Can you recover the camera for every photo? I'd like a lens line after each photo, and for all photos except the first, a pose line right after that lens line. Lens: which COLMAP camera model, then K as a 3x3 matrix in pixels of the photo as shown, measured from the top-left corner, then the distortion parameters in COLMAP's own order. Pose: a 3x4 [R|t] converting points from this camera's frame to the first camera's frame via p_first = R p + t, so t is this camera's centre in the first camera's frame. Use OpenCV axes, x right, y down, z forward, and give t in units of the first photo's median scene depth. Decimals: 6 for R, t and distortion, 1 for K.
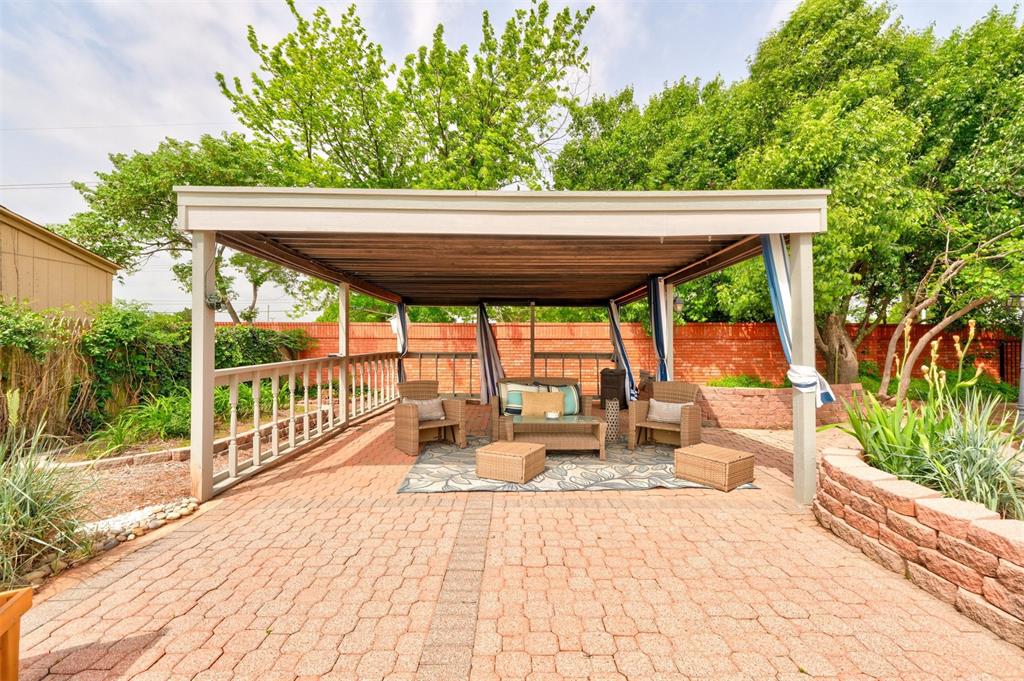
lens RADIAL K [[459.8, 0, 512.1], [0, 459.8, 342.3], [0, 0, 1]] dist [0.003131, -0.001417]
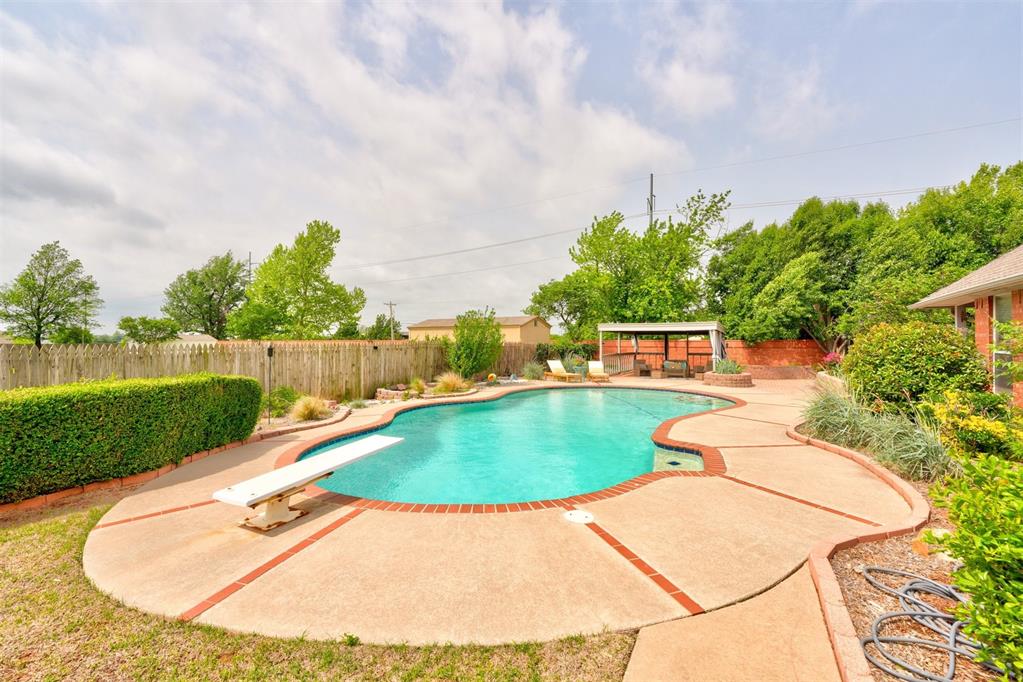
lens RADIAL K [[459.4, 0, 512.9], [0, 459.4, 345.1], [0, 0, 1]] dist [0.003131, -0.001417]
pose [[0.880223, 0.003386, -0.474548, 0.390192], [-0.001221, 0.999987, 0.004872, -0.030940], [0.474559, -0.003709, 0.880216, -1.649686]]
